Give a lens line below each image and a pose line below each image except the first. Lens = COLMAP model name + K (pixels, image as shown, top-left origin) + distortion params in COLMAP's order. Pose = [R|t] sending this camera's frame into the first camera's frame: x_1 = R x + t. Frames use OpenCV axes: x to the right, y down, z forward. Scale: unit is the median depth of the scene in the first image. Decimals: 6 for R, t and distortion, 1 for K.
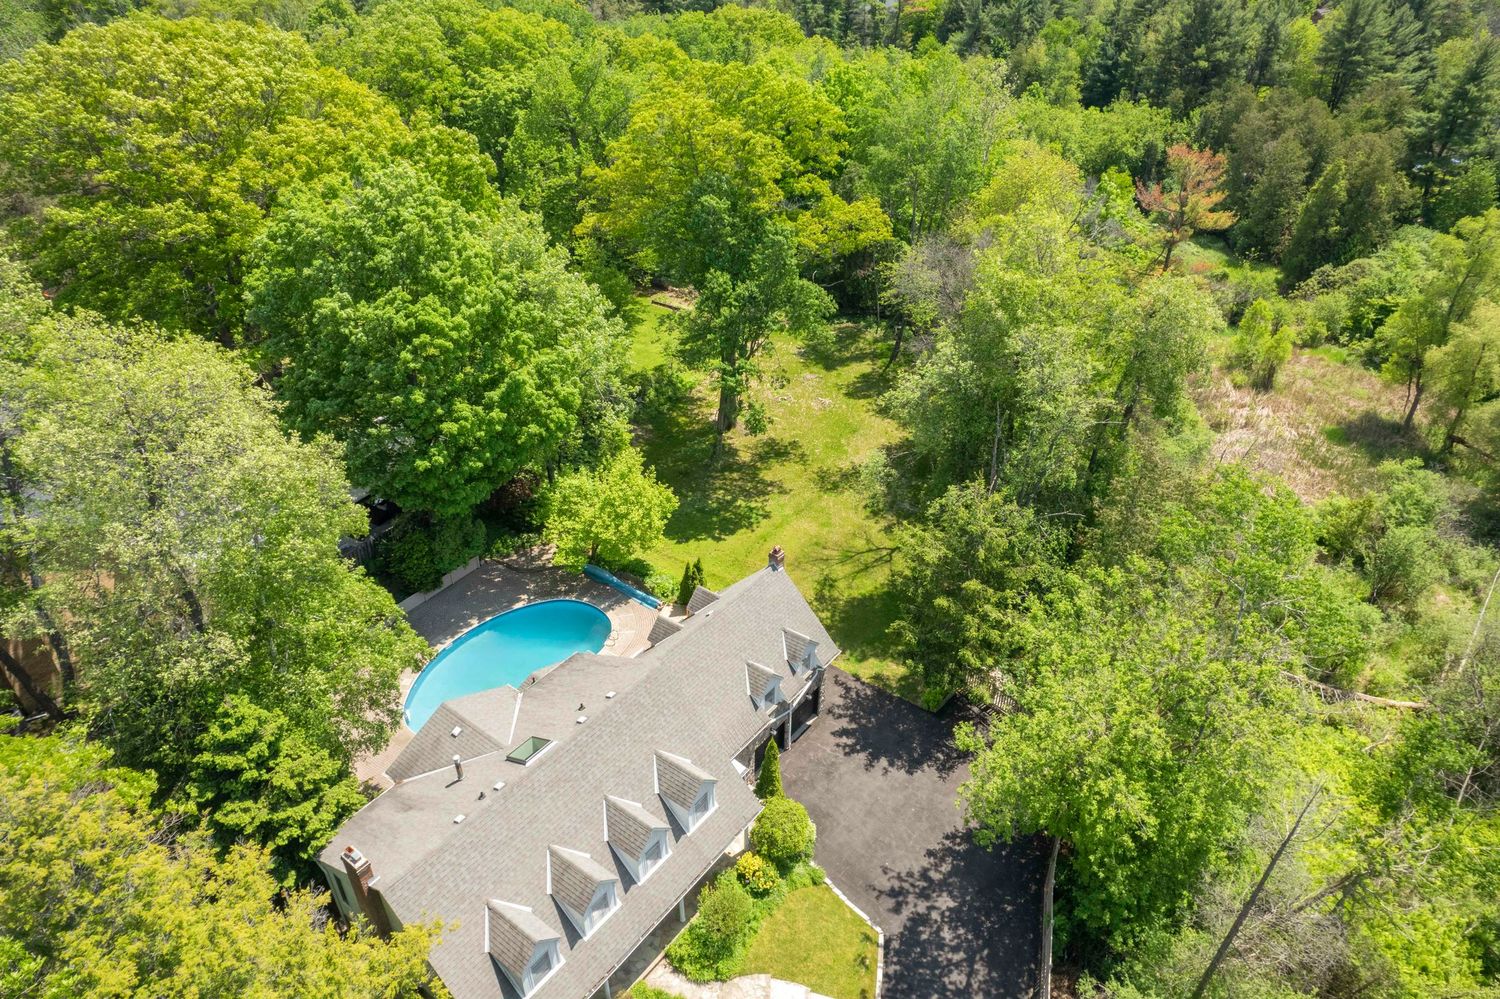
lens RADIAL K [[997.4, 0, 750.0], [0, 997.4, 499.5], [0, 0, 1]] dist [-0.047207, -0.002046]
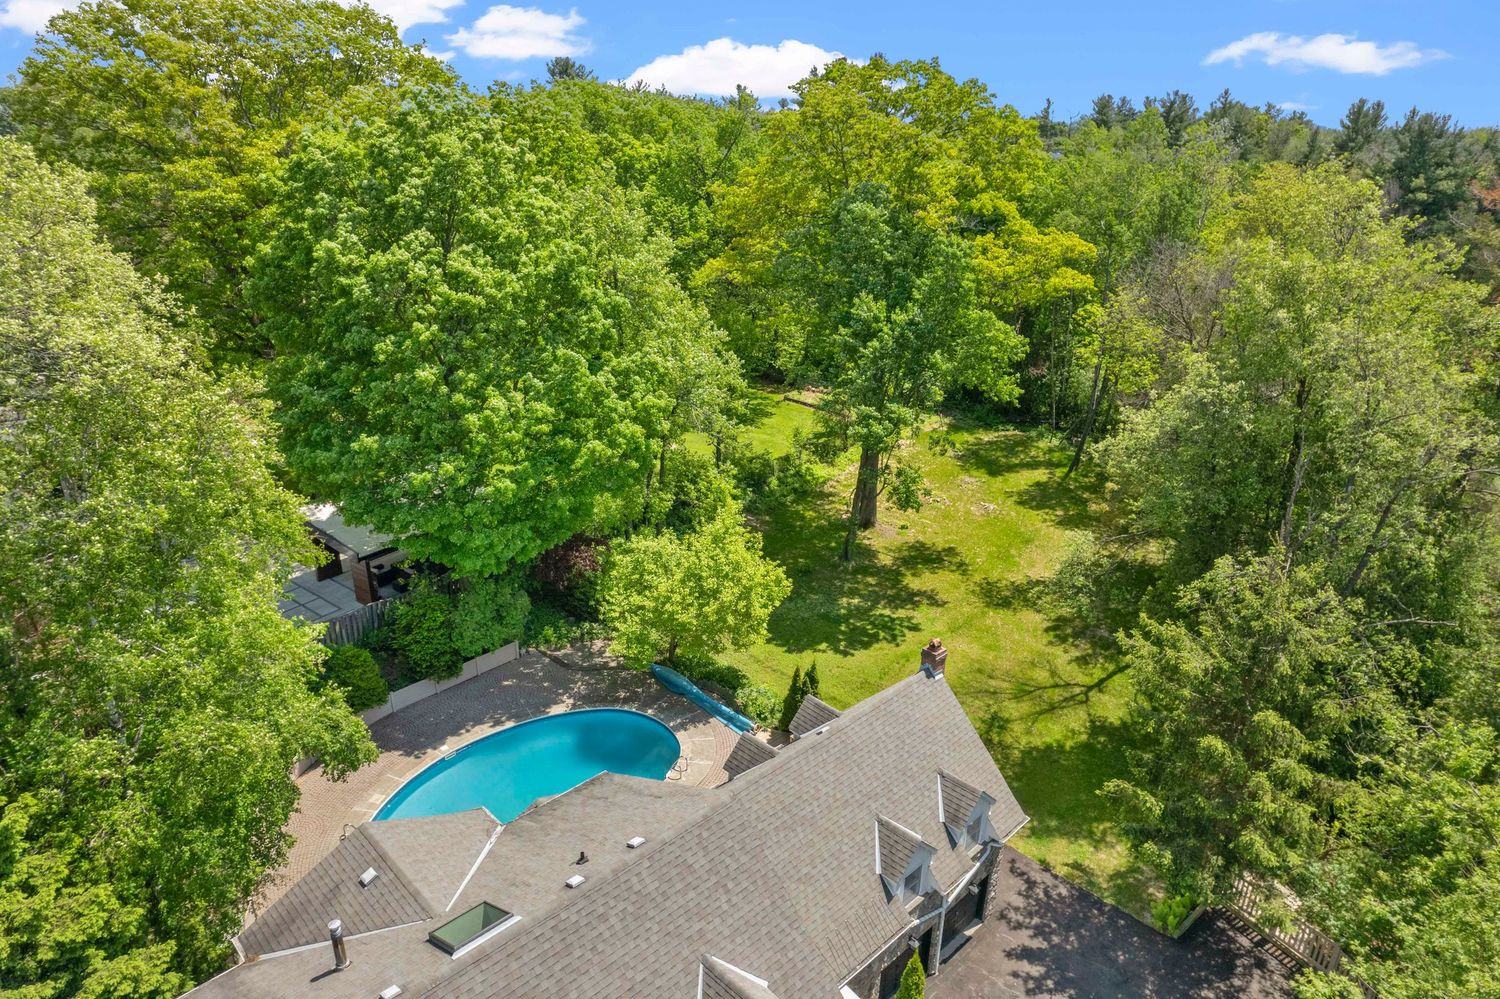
lens RADIAL K [[997.4, 0, 750.0], [0, 997.4, 499.5], [0, 0, 1]] dist [-0.047207, -0.002046]
pose [[0.988647, 0.063182, -0.136329, -0.008061], [-0.085875, 0.982108, -0.167598, 0.064547], [0.123301, 0.177403, 0.976384, 0.291533]]
